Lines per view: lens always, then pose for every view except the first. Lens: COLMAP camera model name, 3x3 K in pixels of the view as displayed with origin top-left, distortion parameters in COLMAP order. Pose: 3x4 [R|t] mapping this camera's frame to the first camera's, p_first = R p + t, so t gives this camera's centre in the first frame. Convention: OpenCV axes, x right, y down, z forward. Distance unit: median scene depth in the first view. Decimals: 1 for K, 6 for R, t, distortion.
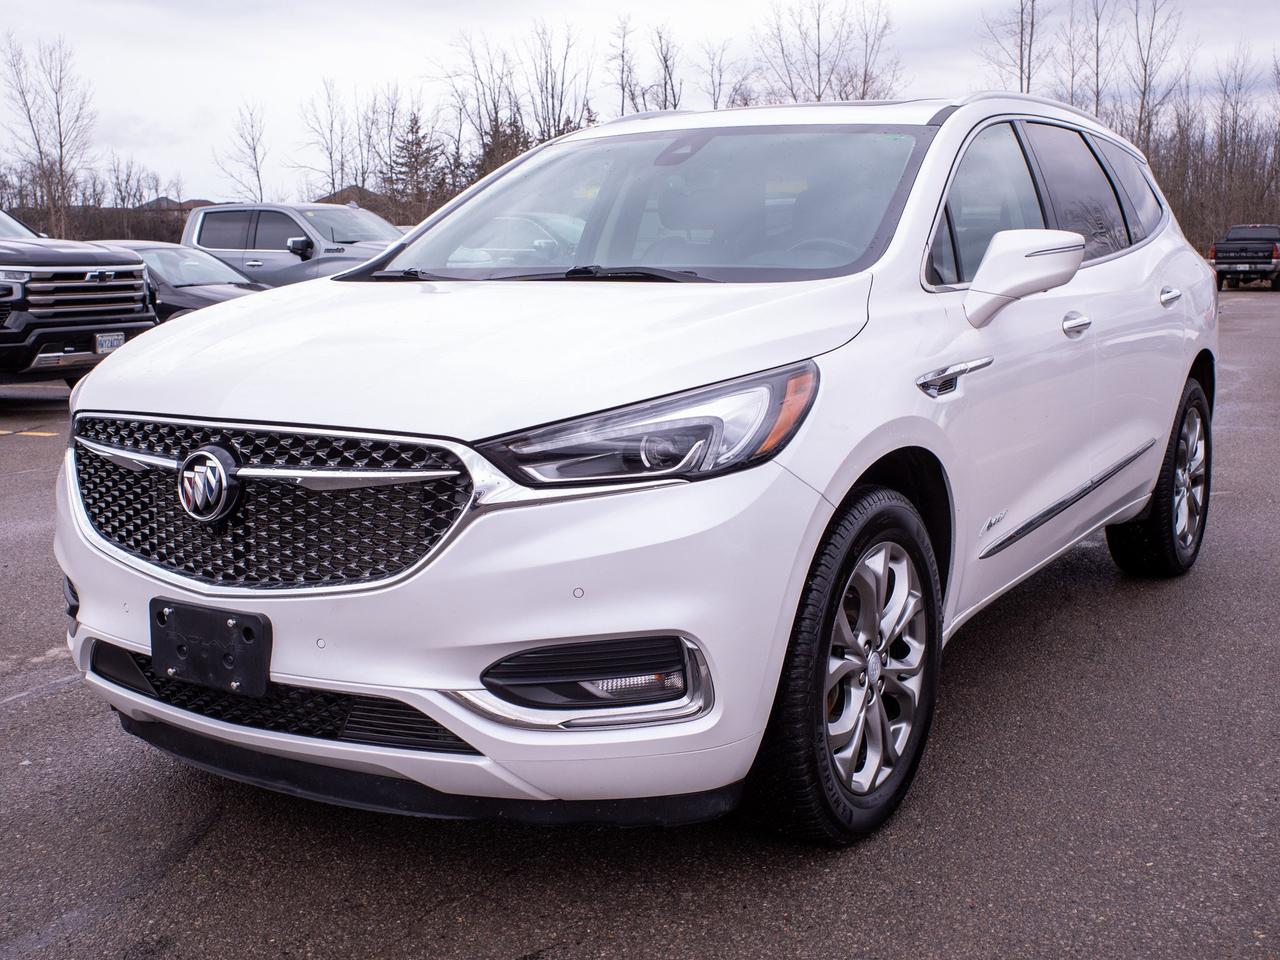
lens RADIAL K [[1390.7, 0, 634.1], [0, 1390.7, 480.3], [0, 0, 1]] dist [-0.014825, 0.000000]
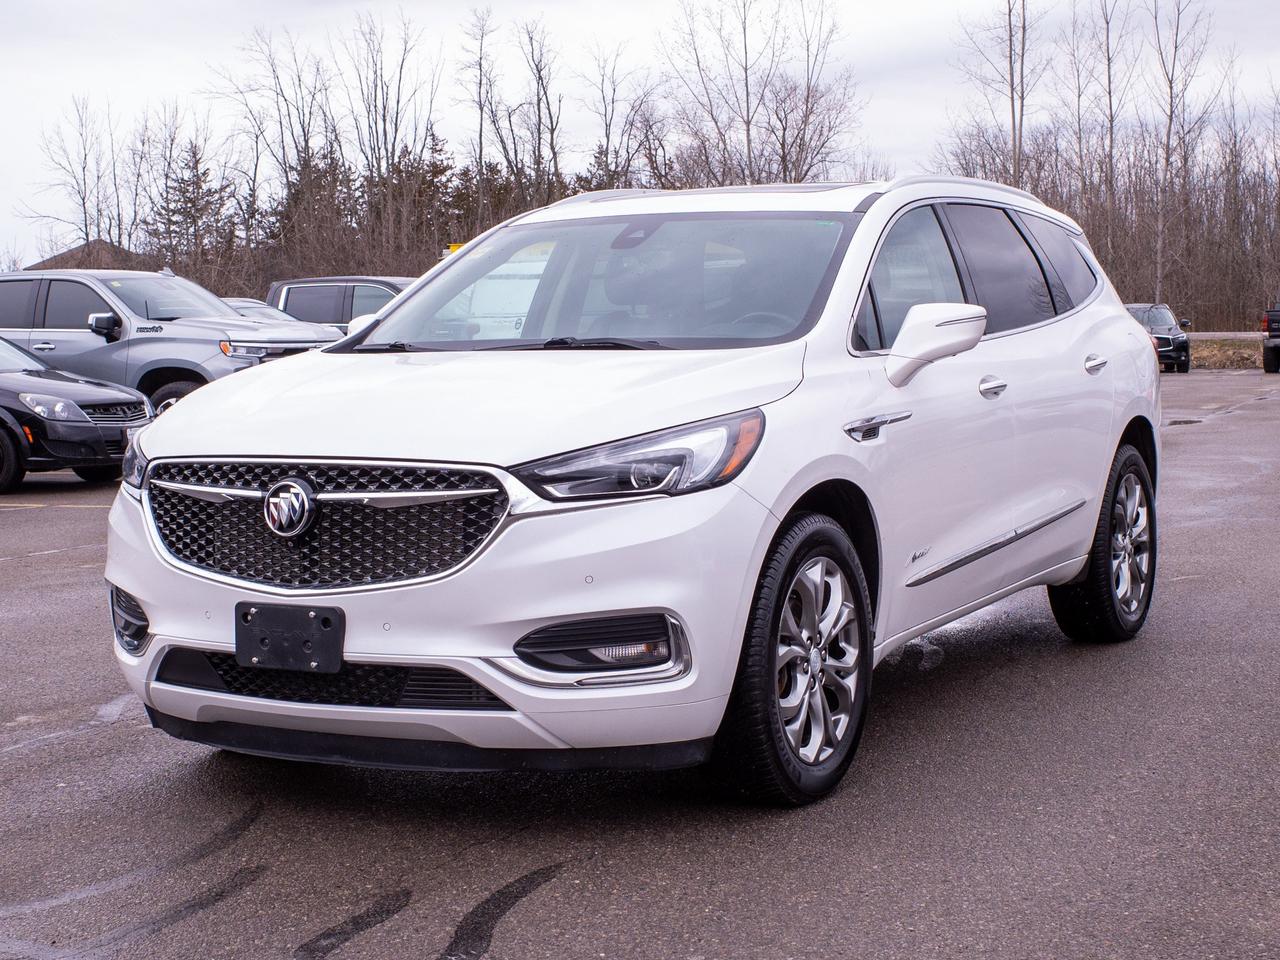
lens RADIAL K [[1829.6, 0, 647.0], [0, 1829.6, 486.8], [0, 0, 1]] dist [0.048786, 0.000000]
pose [[0.997345, -0.013908, 0.071484, -0.089902], [0.019363, 0.996905, -0.076192, 0.105163], [-0.070203, 0.077374, 0.994527, -0.615596]]
